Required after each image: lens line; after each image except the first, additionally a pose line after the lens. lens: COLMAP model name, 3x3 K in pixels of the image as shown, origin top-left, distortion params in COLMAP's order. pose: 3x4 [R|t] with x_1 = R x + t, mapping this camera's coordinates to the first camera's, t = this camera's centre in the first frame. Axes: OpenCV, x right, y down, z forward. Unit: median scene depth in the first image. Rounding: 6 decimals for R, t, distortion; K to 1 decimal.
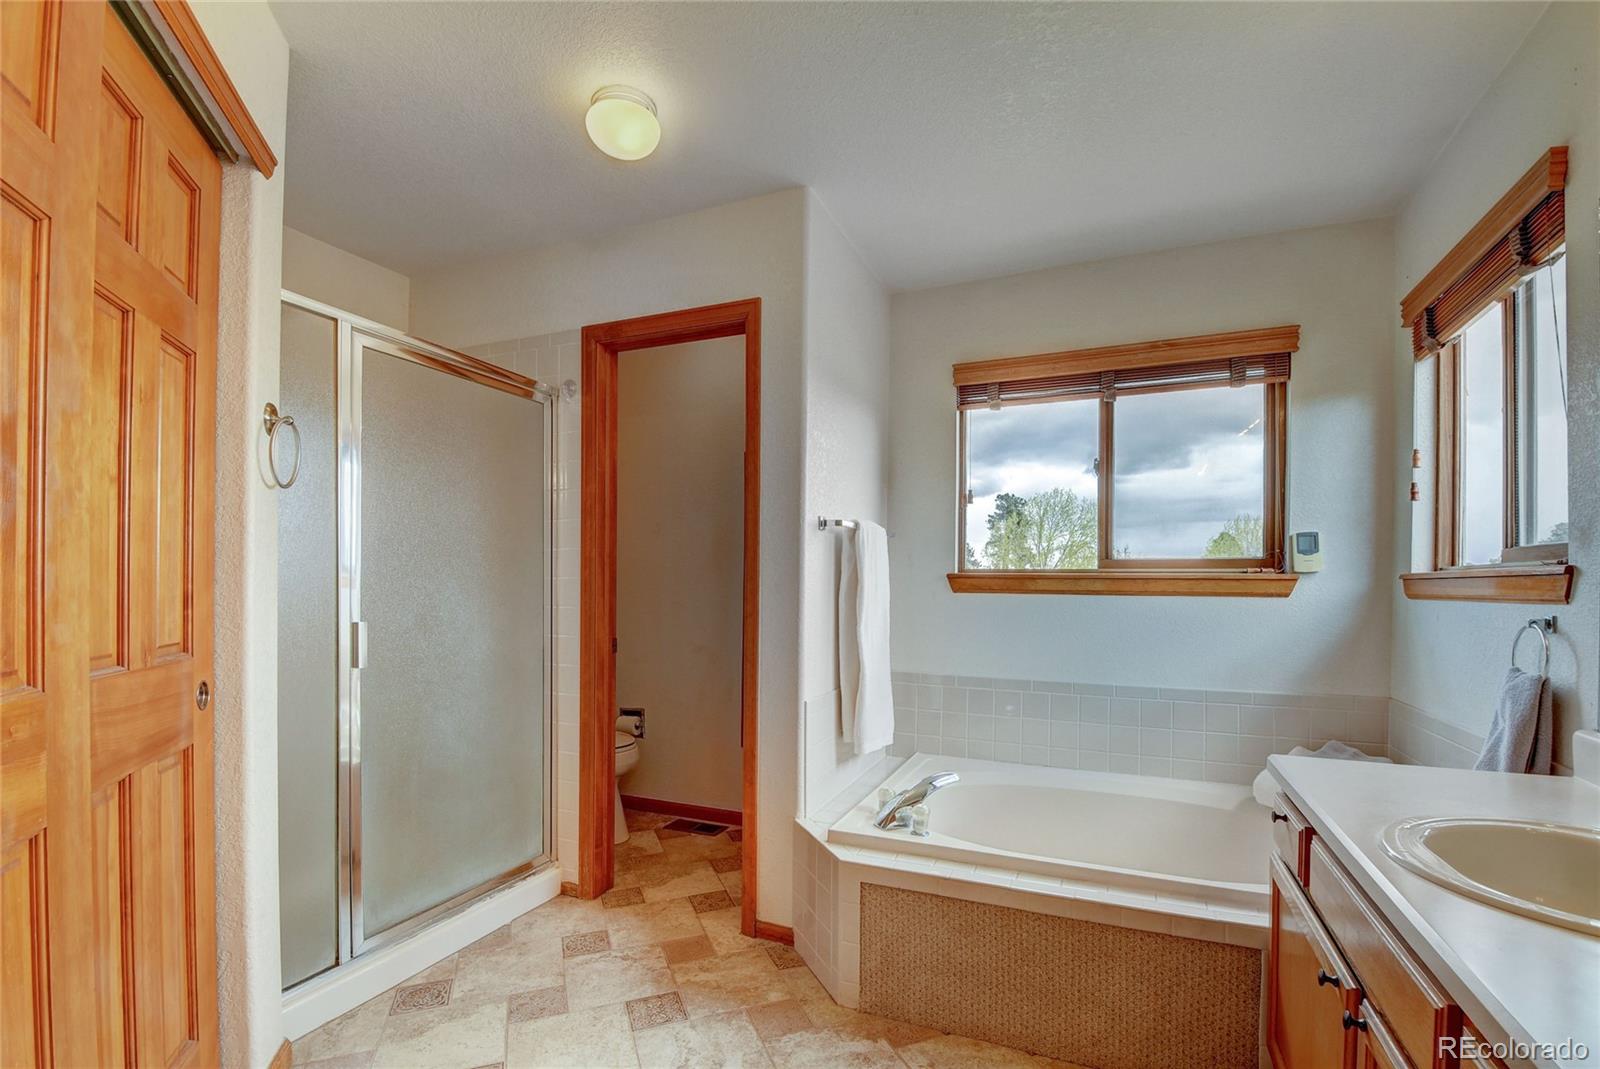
lens RADIAL K [[703.2, 0, 814.2], [0, 703.2, 586.4], [0, 0, 1]] dist [0.018409, -0.026809]
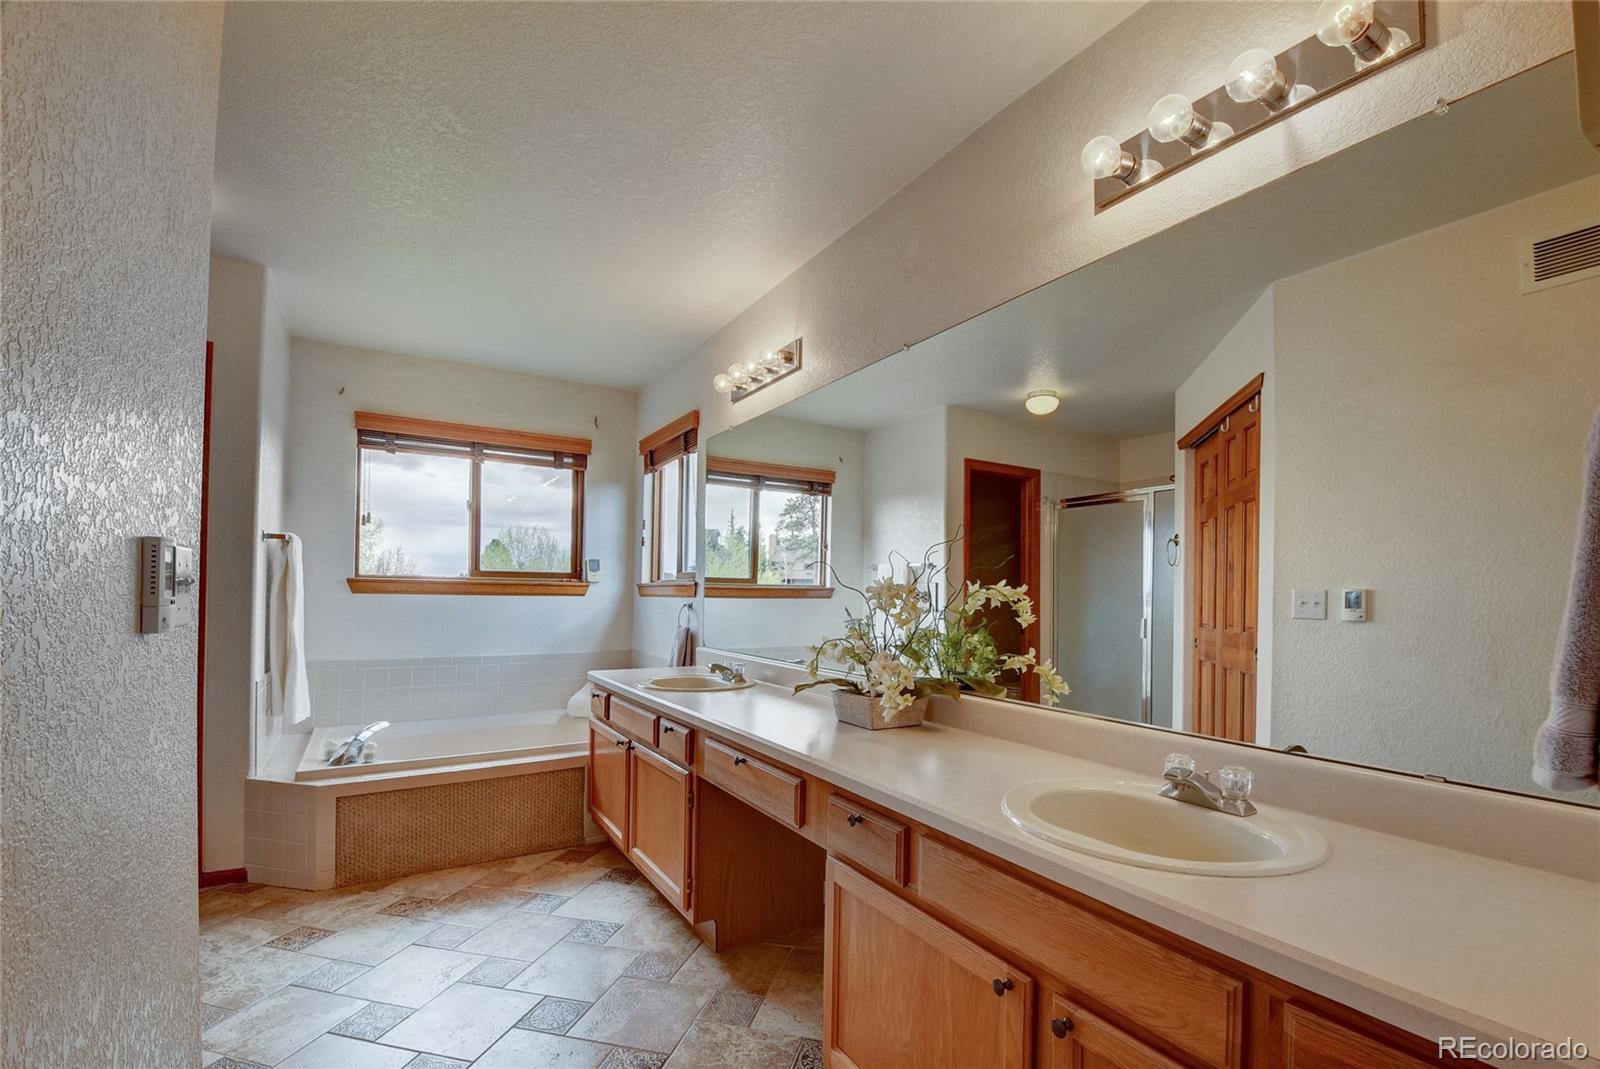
lens RADIAL K [[703.2, 0, 814.2], [0, 703.2, 586.4], [0, 0, 1]] dist [0.018409, -0.026809]
pose [[0.578790, 0.009242, 0.815425, -0.457278], [-0.005699, 0.999957, -0.007288, 0.001267], [-0.815457, -0.000428, 0.578817, -0.511401]]
